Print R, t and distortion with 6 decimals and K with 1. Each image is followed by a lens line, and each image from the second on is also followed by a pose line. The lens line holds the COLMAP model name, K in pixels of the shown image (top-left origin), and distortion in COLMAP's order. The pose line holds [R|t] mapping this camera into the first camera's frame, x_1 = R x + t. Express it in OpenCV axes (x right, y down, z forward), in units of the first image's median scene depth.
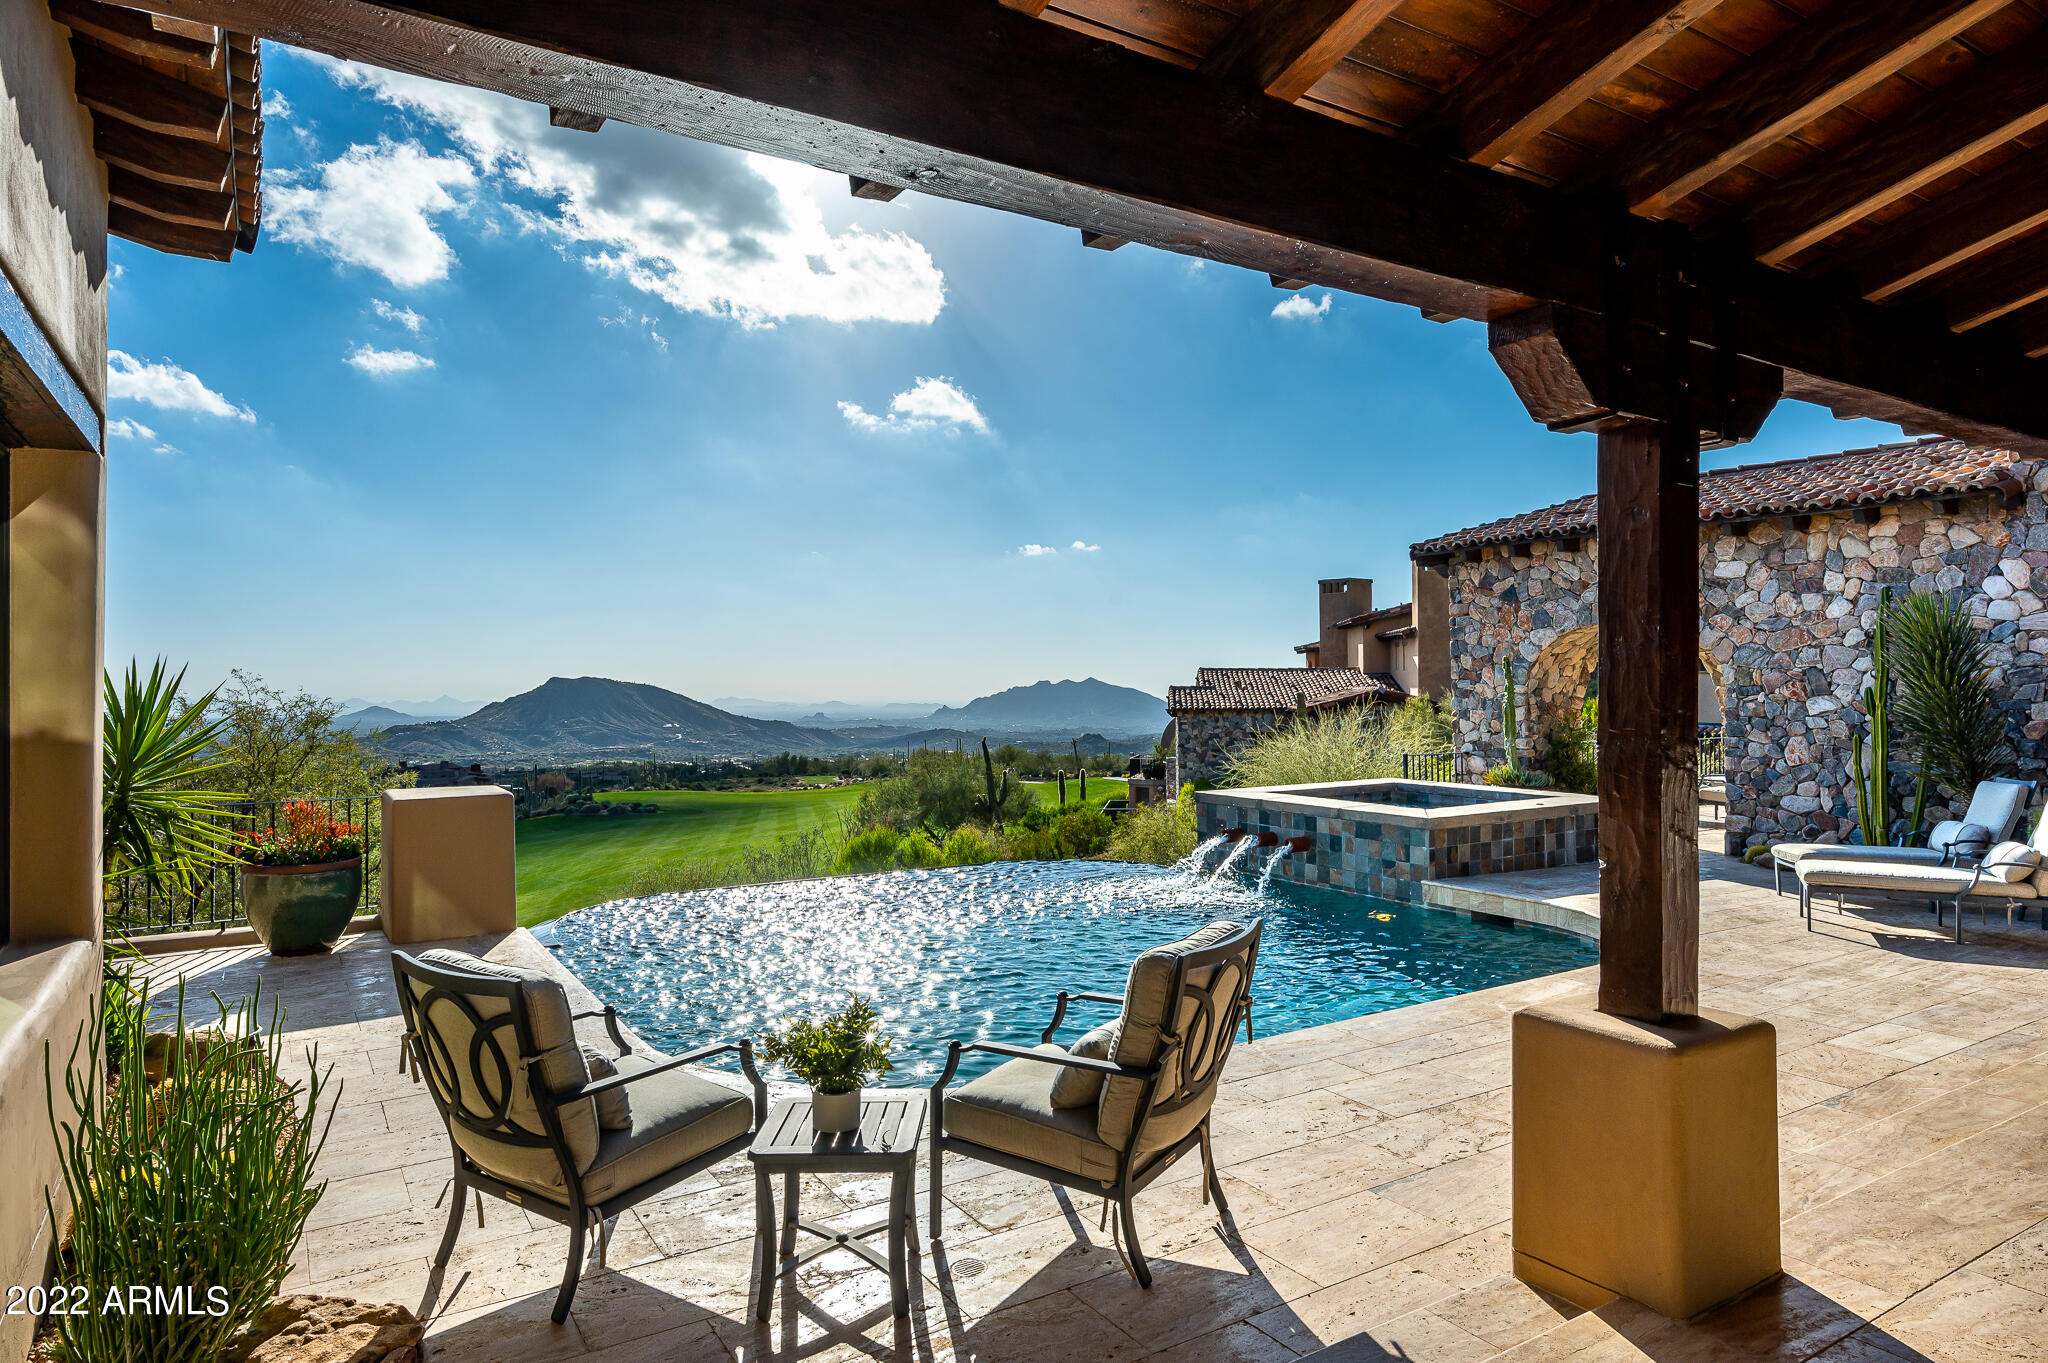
lens RADIAL K [[1202.8, 0, 1021.8], [0, 1202.8, 669.8], [0, 0, 1]] dist [-0.000088, -0.000260]
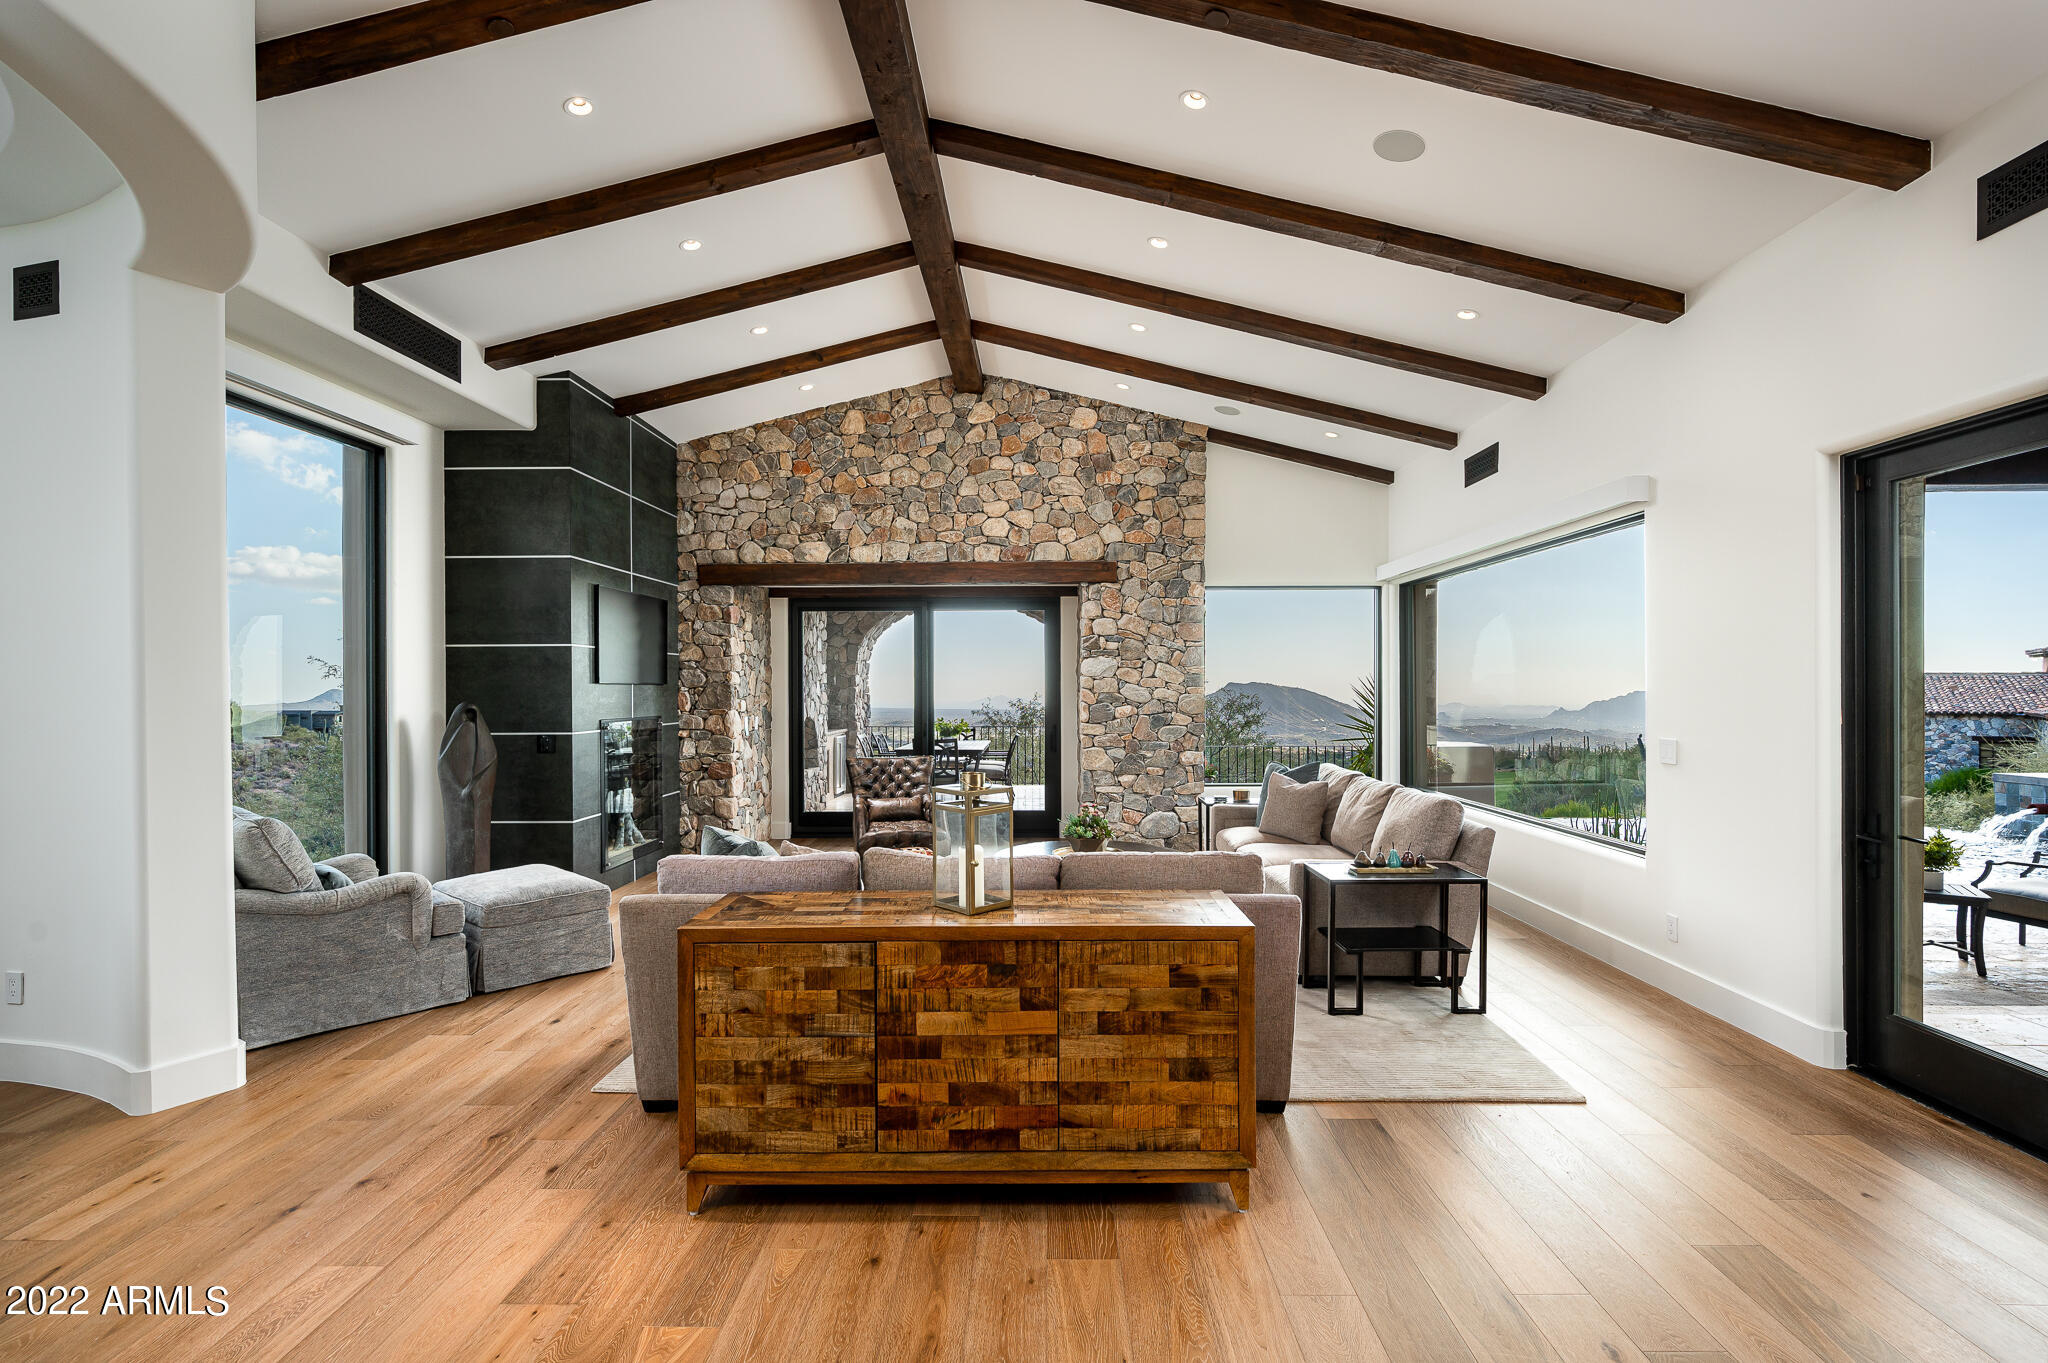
lens RADIAL K [[957.0, 0, 1032.6], [0, 957.0, 688.7], [0, 0, 1]] dist [0.000539, -0.000315]
pose [[0.840331, 0.003670, -0.542061, -0.163969], [0.003403, 0.999922, 0.012046, -0.000339], [0.542063, -0.011968, 0.840253, -0.381961]]
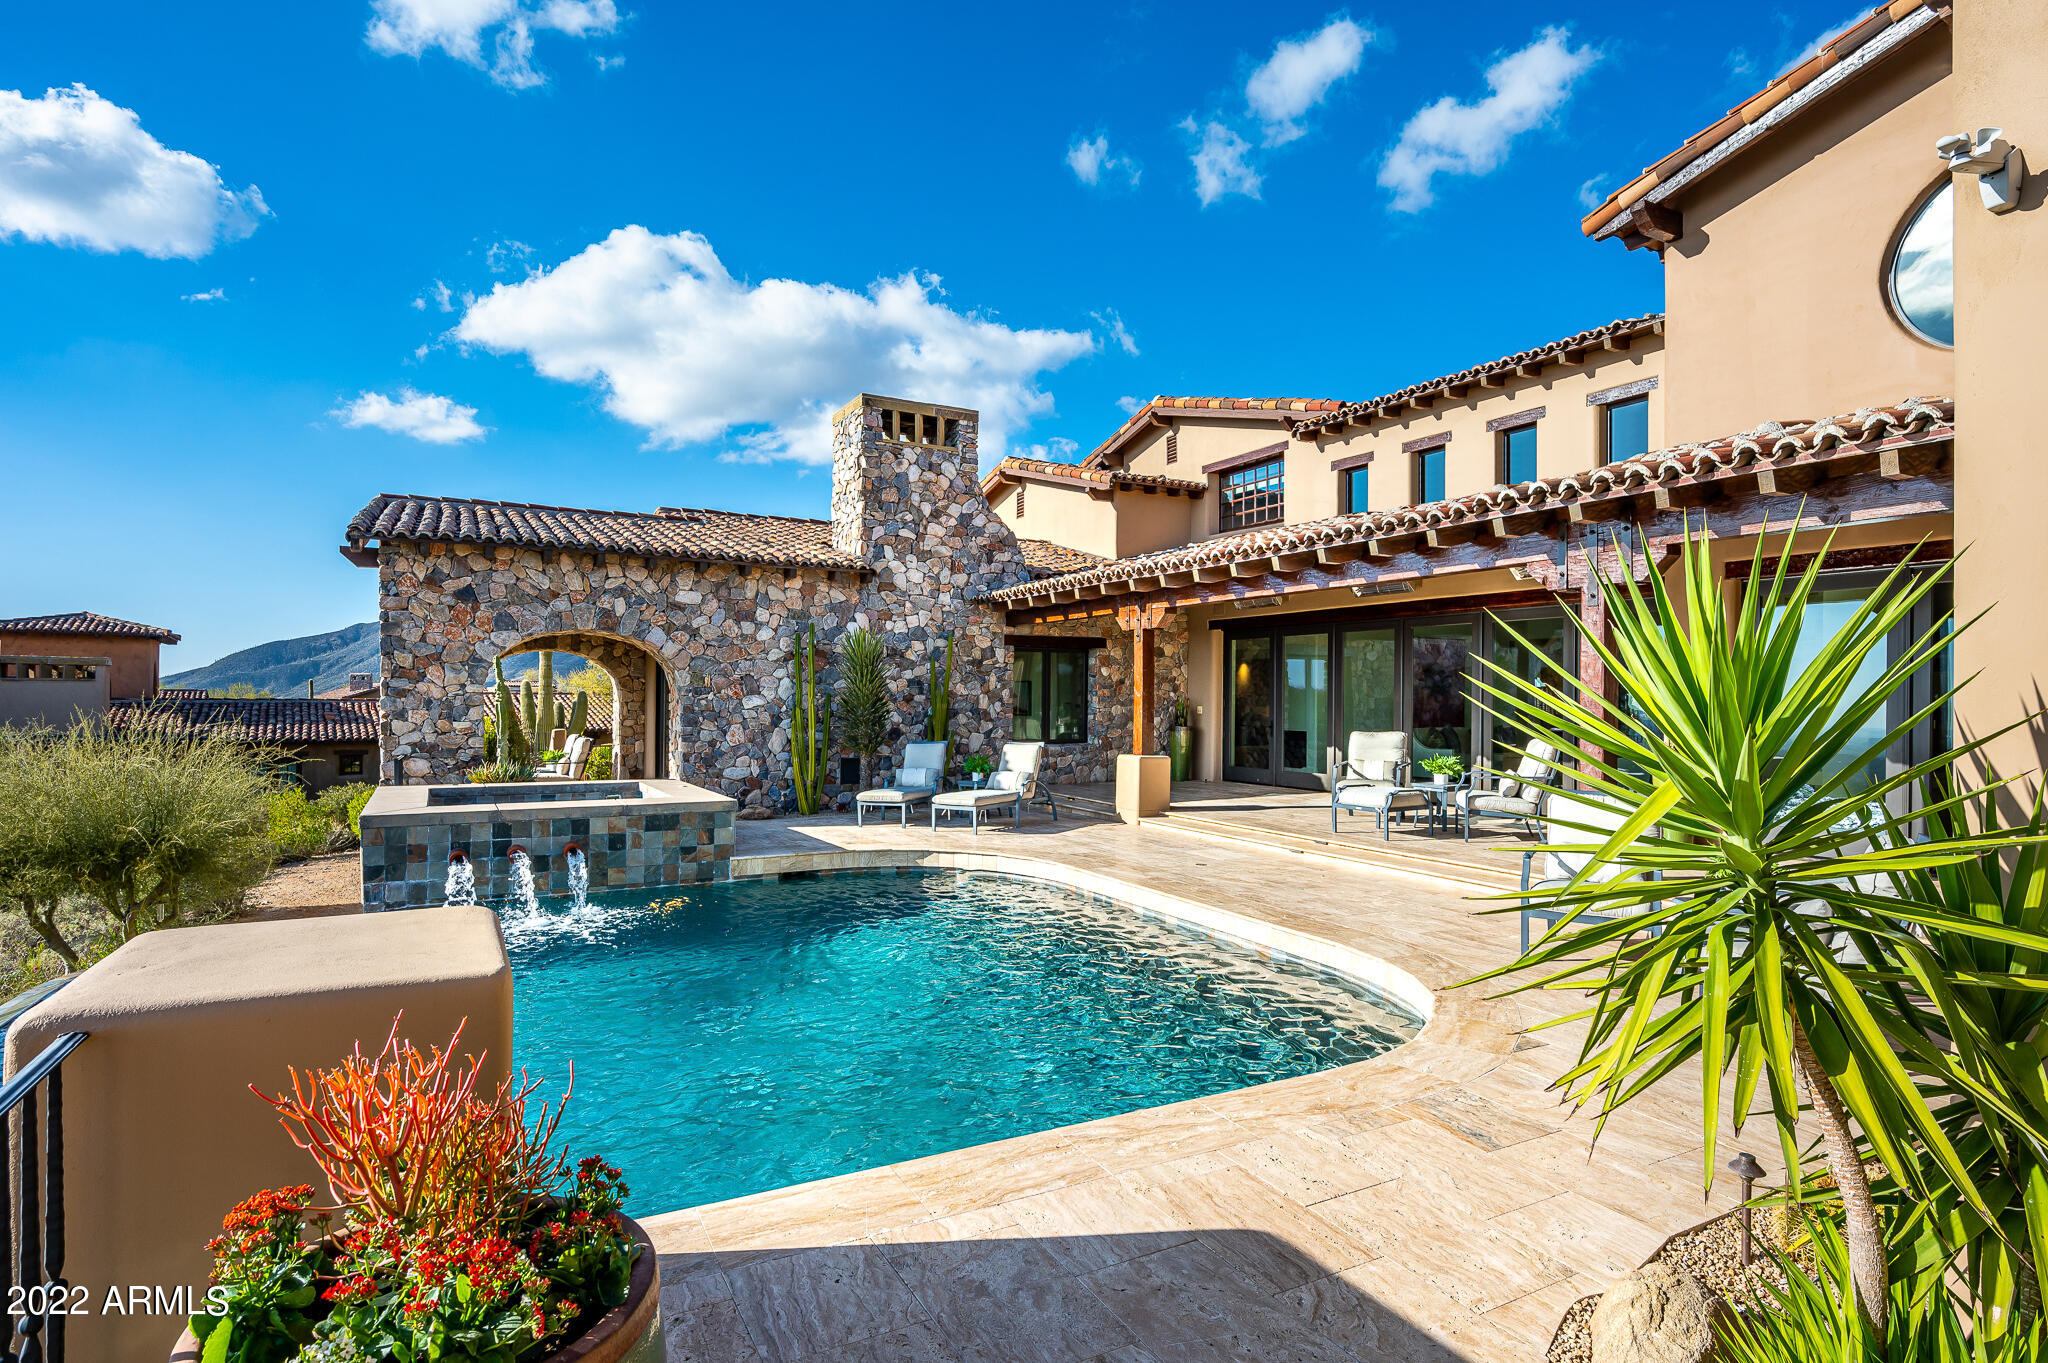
lens RADIAL K [[1046.9, 0, 1032.9], [0, 1046.9, 698.1], [0, 0, 1]] dist [-0.001124, 0.000270]
pose [[0.065848, 0.005664, 0.997814, -0.531906], [-0.015514, 0.999869, -0.004652, 0.025550], [-0.997709, -0.015173, 0.065928, 0.580013]]
